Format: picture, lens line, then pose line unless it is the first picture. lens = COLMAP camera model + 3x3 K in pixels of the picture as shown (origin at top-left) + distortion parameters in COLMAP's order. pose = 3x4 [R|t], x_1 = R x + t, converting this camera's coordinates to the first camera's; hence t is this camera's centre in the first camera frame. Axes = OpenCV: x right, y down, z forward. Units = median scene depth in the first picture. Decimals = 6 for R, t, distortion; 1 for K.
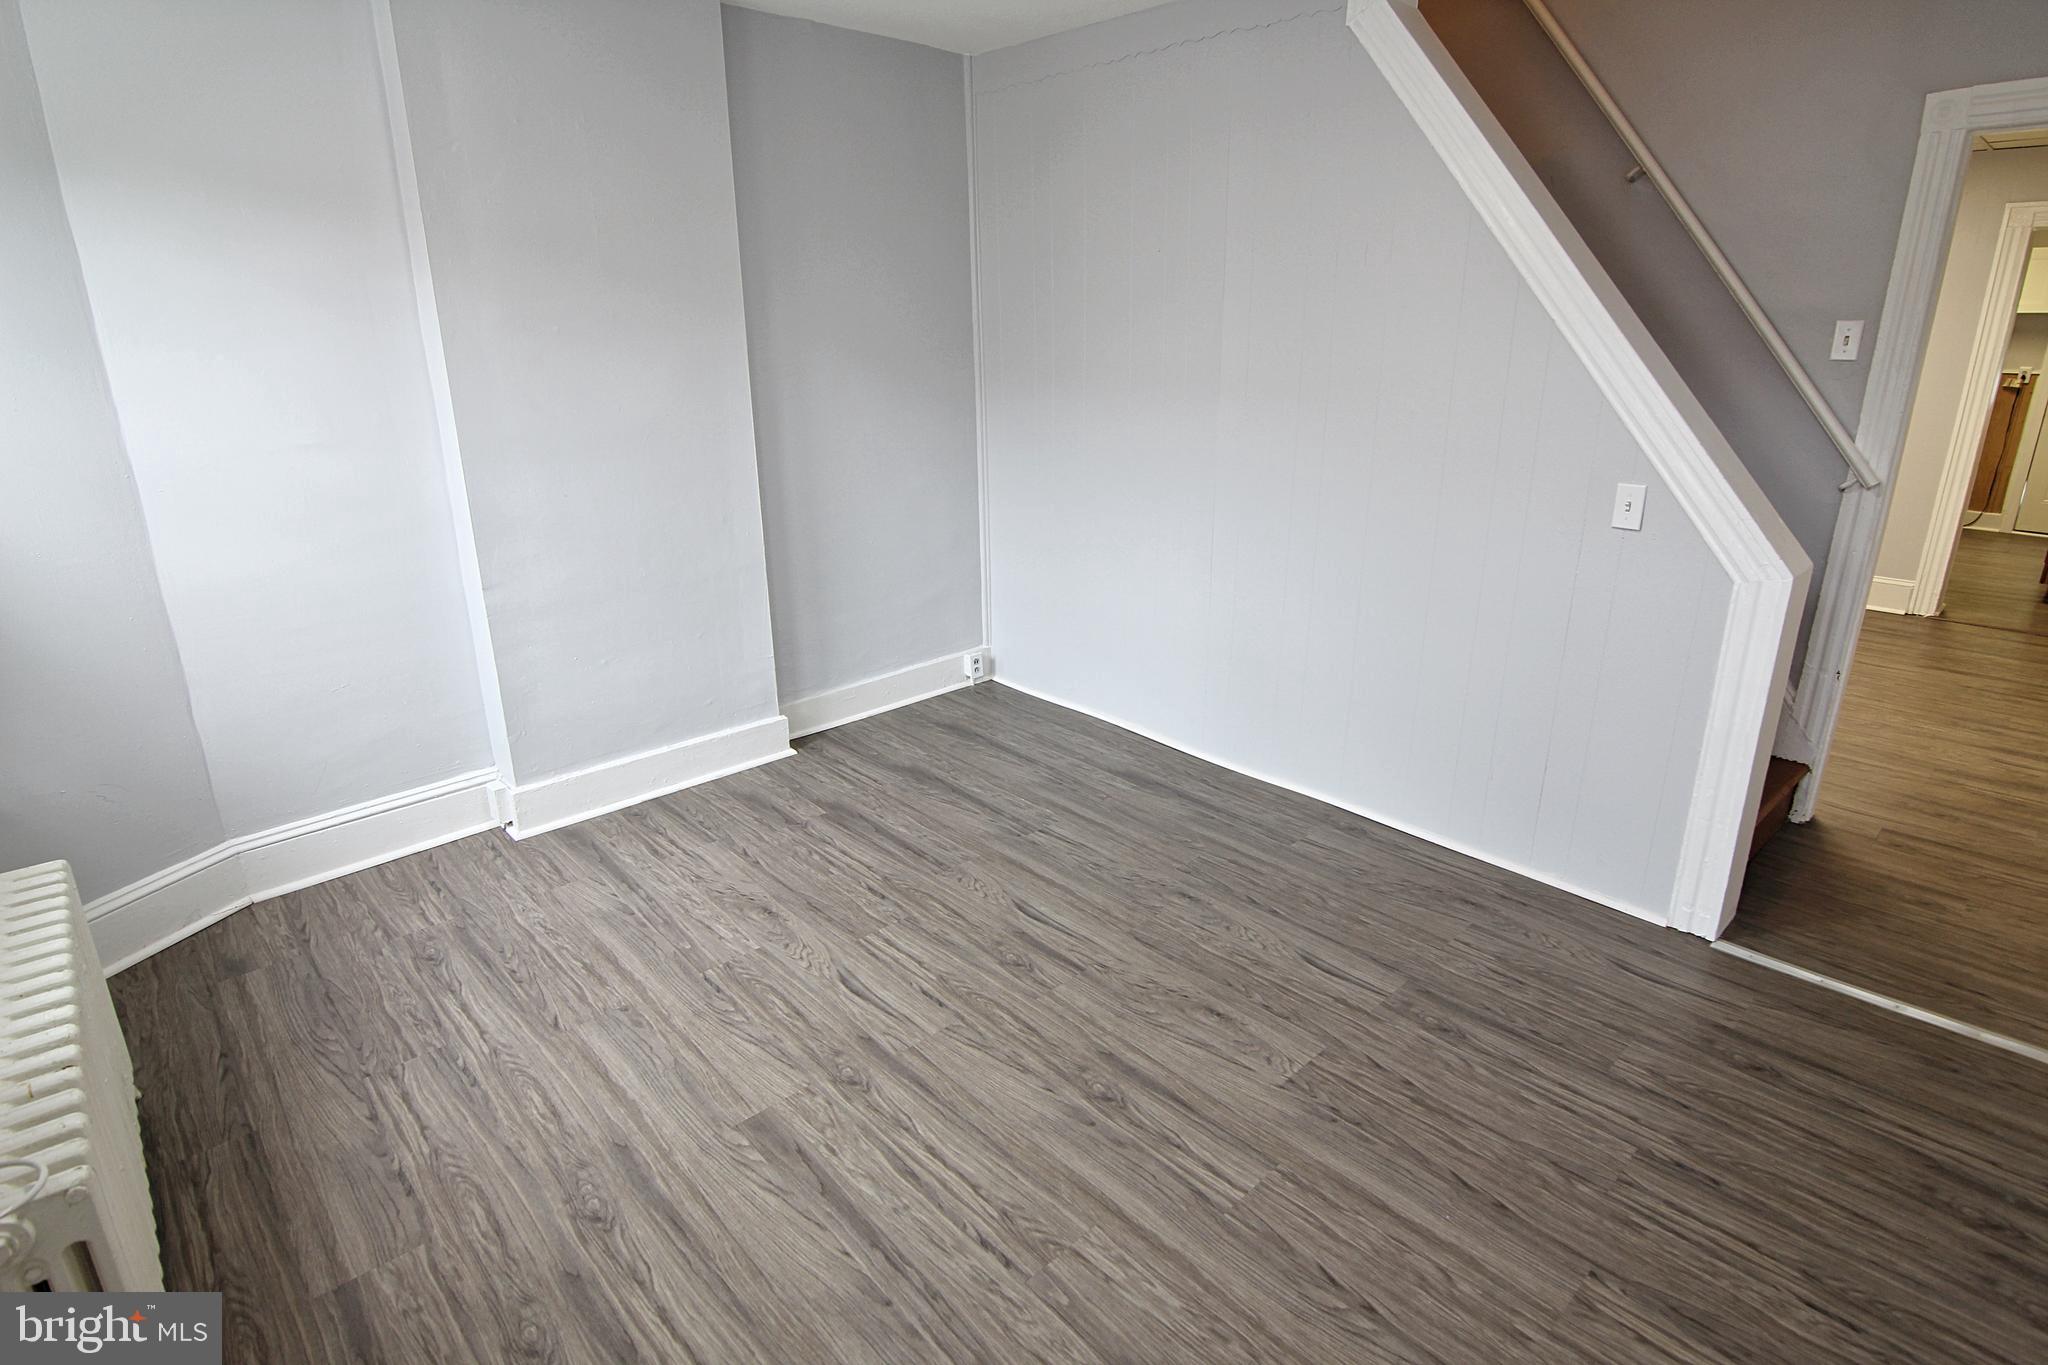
lens RADIAL K [[1039.5, 0, 1024.0], [0, 1039.5, 682.5], [0, 0, 1]] dist [-0.033052, -0.000549]
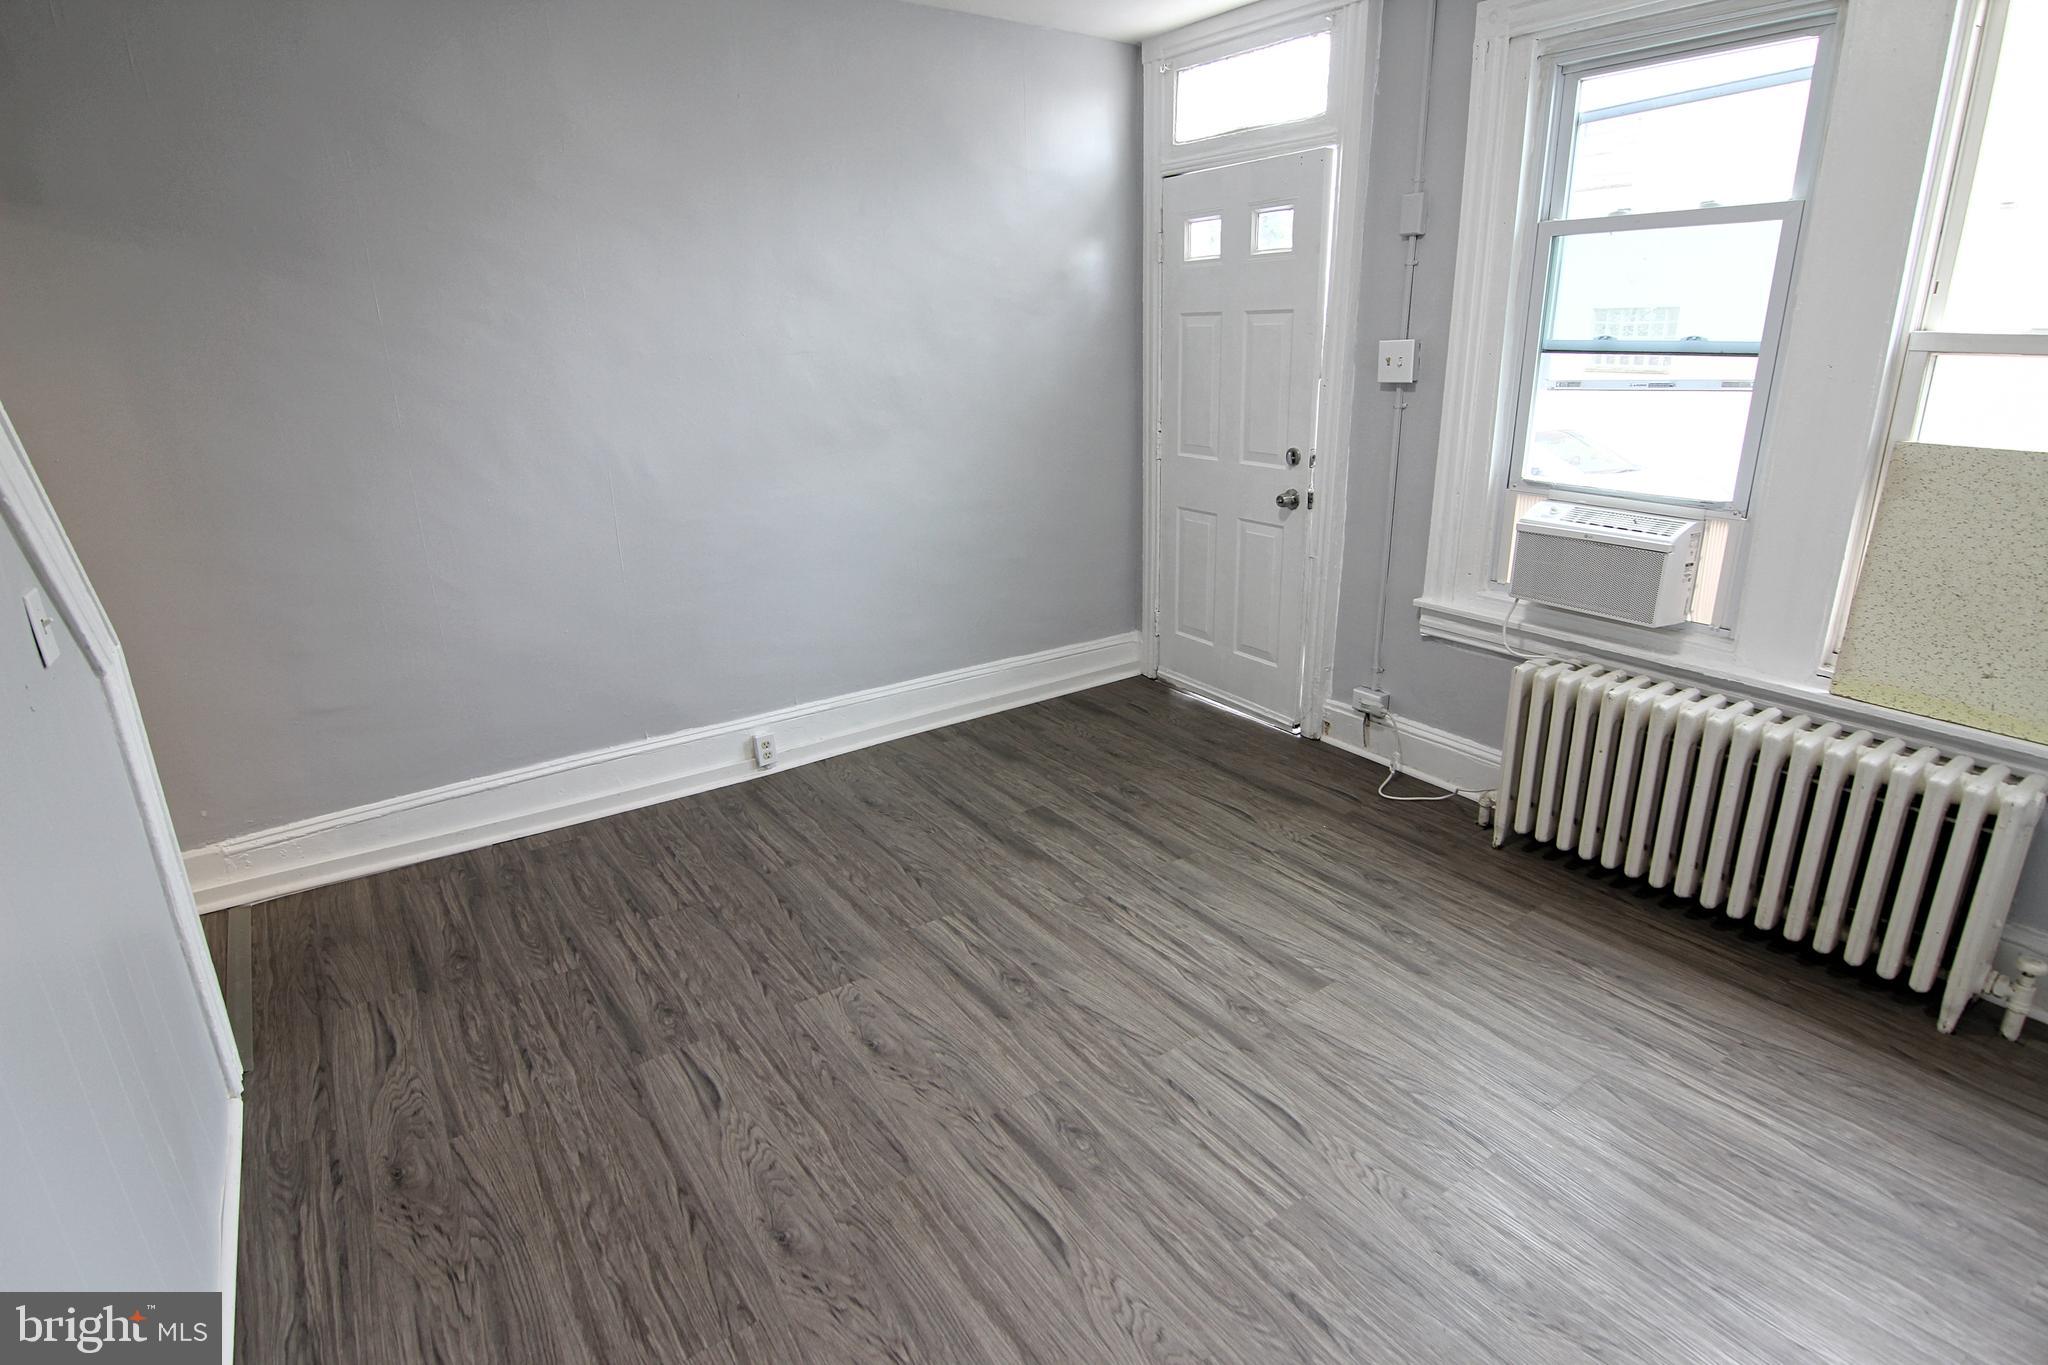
lens RADIAL K [[1039.5, 0, 1024.0], [0, 1039.5, 682.5], [0, 0, 1]] dist [-0.033052, -0.000549]
pose [[-0.990279, -0.017073, 0.138047, -0.078794], [0.070355, 0.794659, 0.602966, -0.529336], [-0.119994, 0.606816, -0.785732, 1.613409]]
